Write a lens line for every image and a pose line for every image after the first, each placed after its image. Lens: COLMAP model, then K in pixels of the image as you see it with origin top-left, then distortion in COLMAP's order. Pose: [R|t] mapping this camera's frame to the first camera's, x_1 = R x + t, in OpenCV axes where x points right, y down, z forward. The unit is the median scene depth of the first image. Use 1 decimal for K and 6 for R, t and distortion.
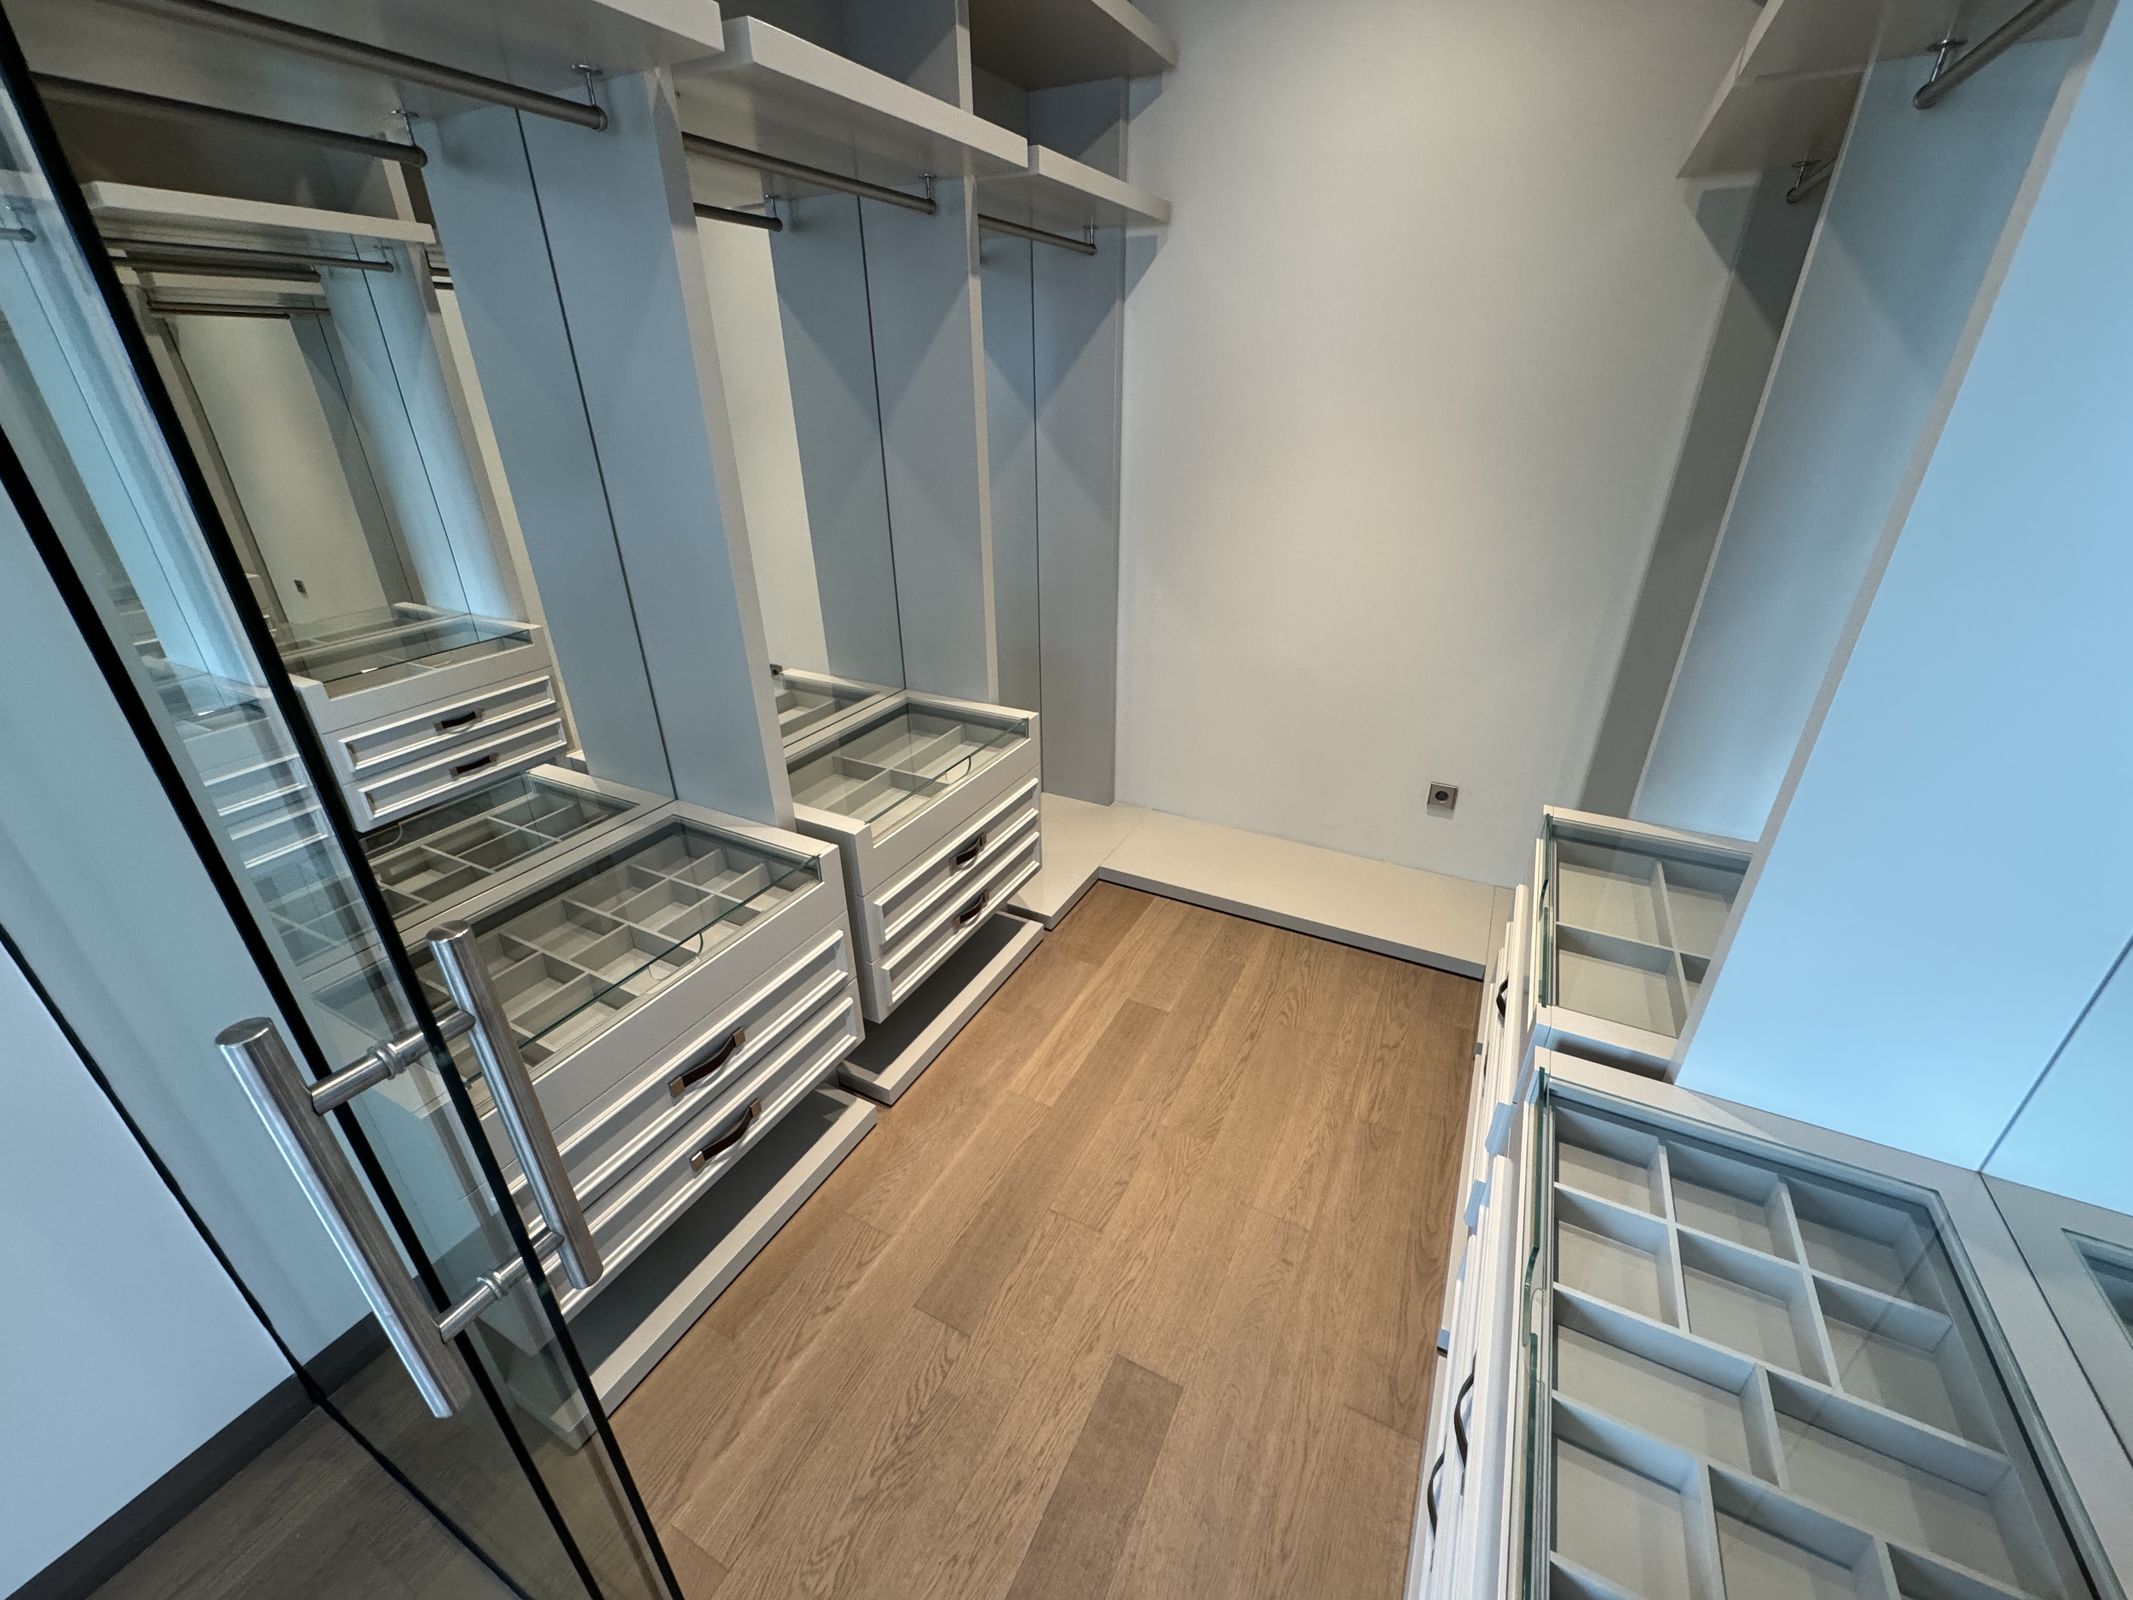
lens RADIAL K [[845.7, 0, 1067.4], [0, 845.7, 800.1], [0, 0, 1]] dist [-0.002962, -0.000123]
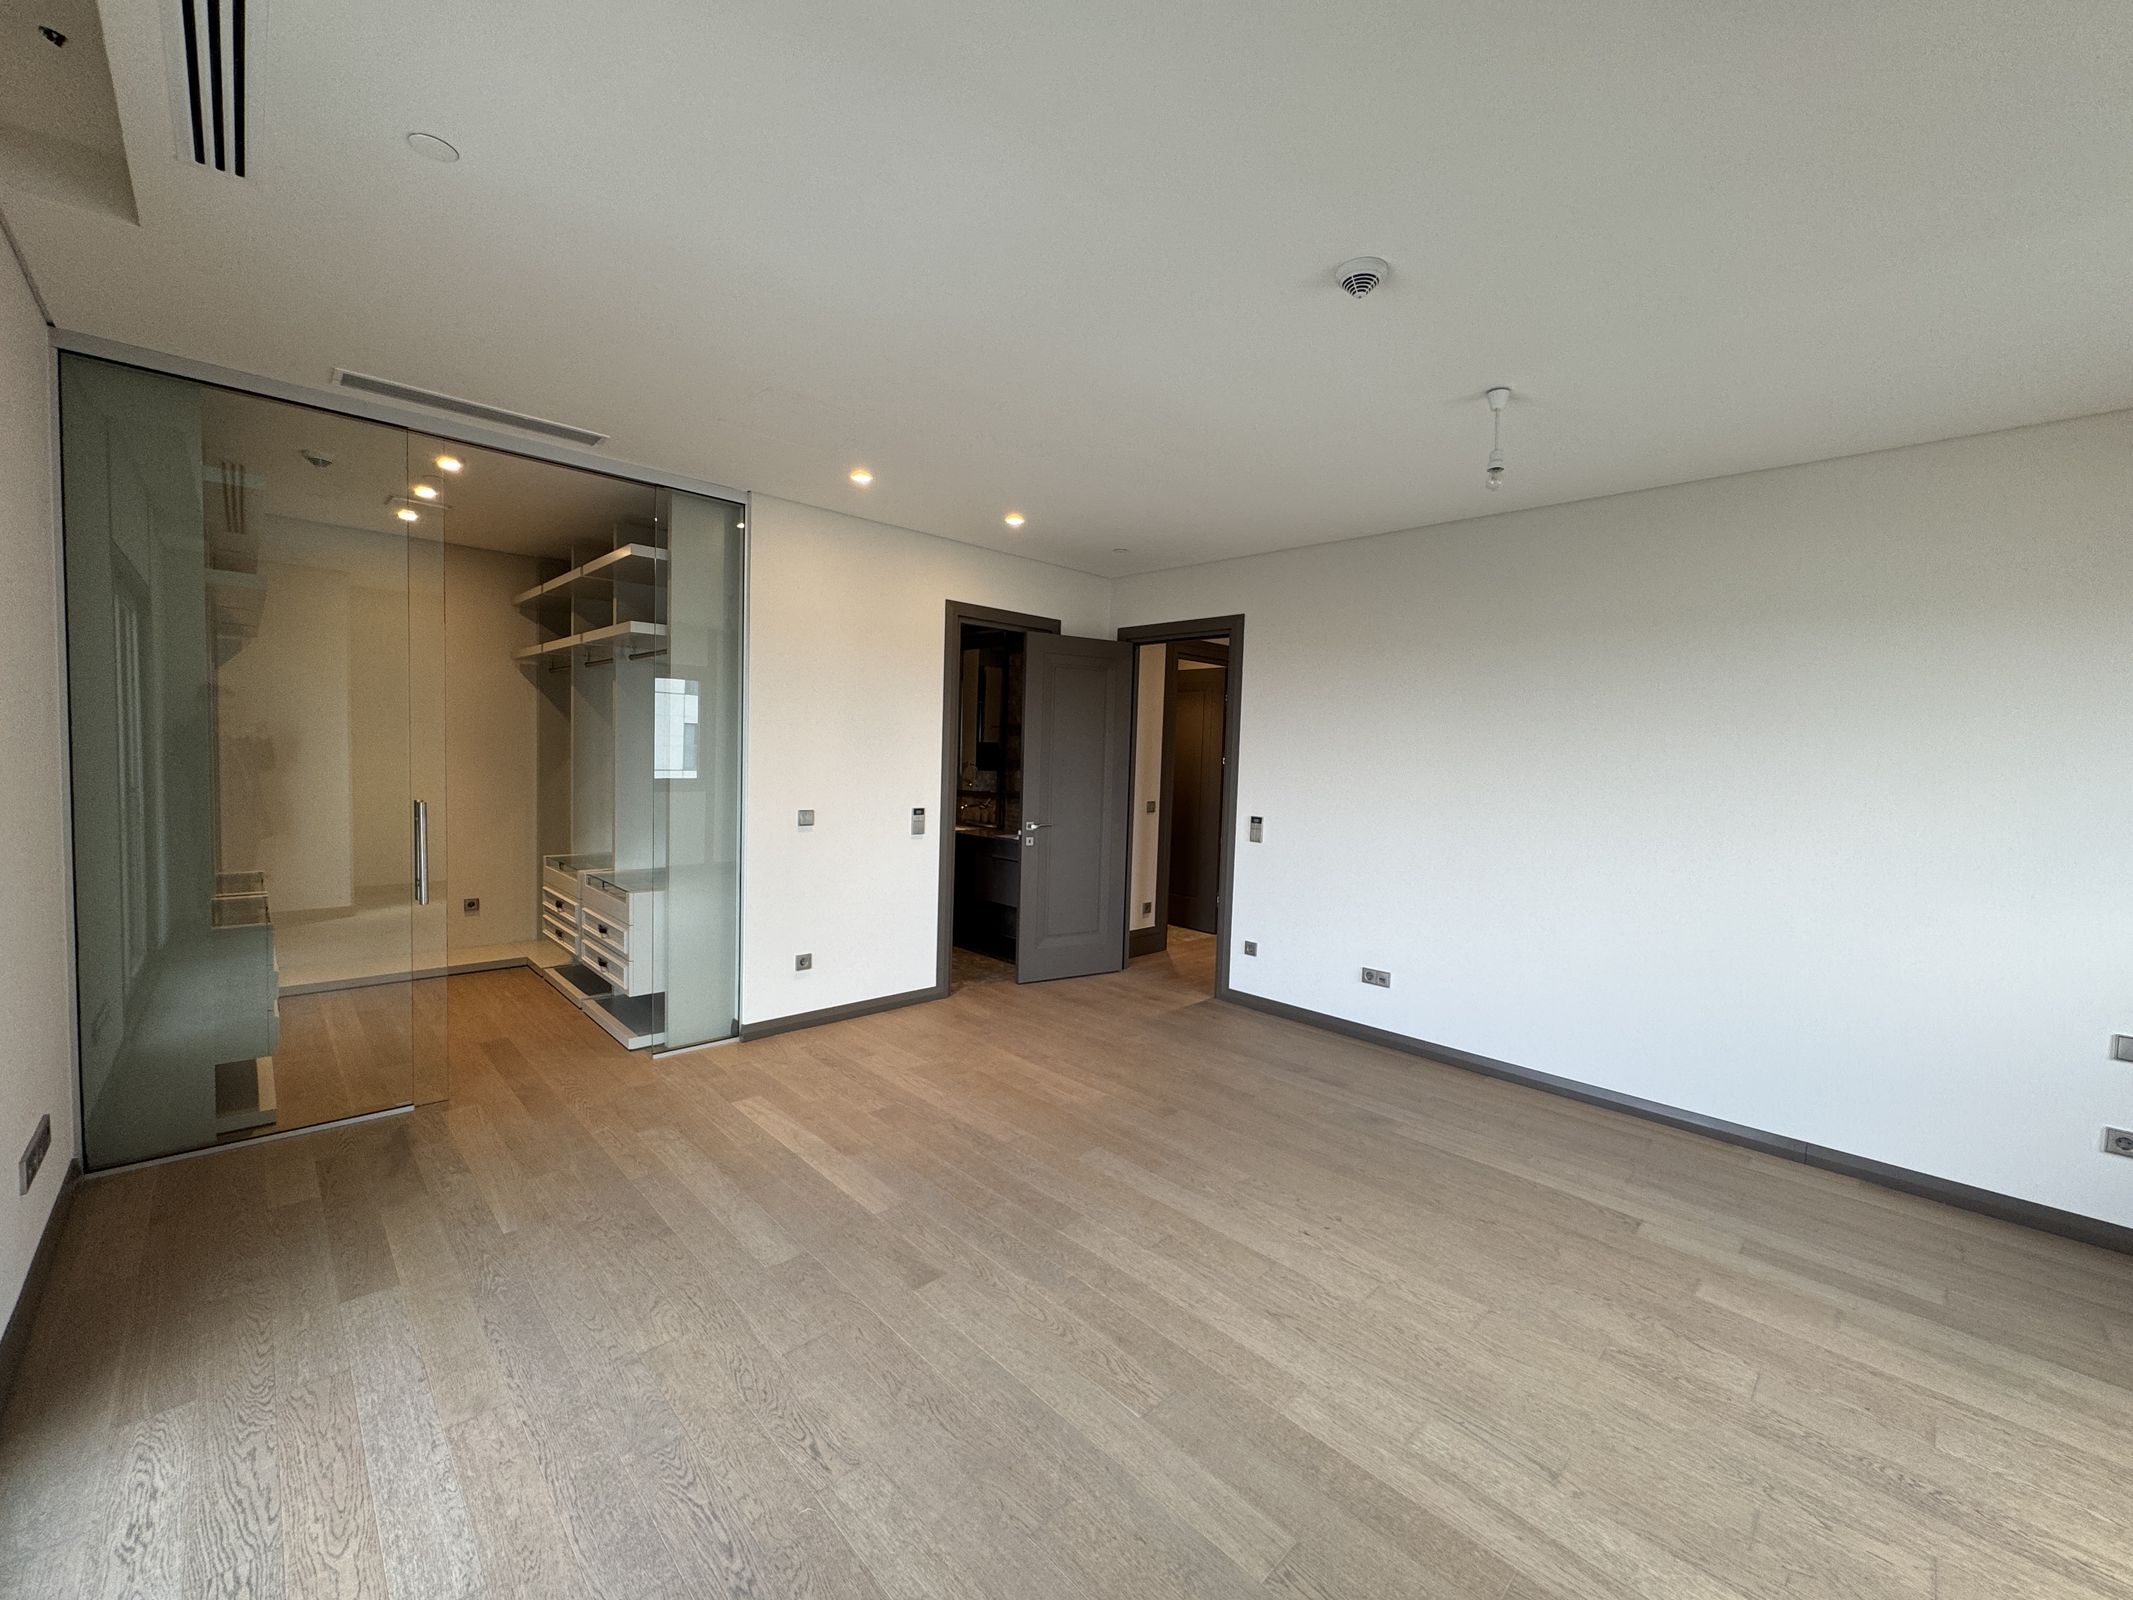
lens RADIAL K [[845.7, 0, 1070.4], [0, 845.7, 800.0], [0, 0, 1]] dist [-0.002962, -0.000123]
pose [[0.316258, -0.036241, 0.947981, -1.493544], [0.383021, 0.919082, -0.092644, 0.737592], [-0.867915, 0.392396, 0.304548, -1.409460]]
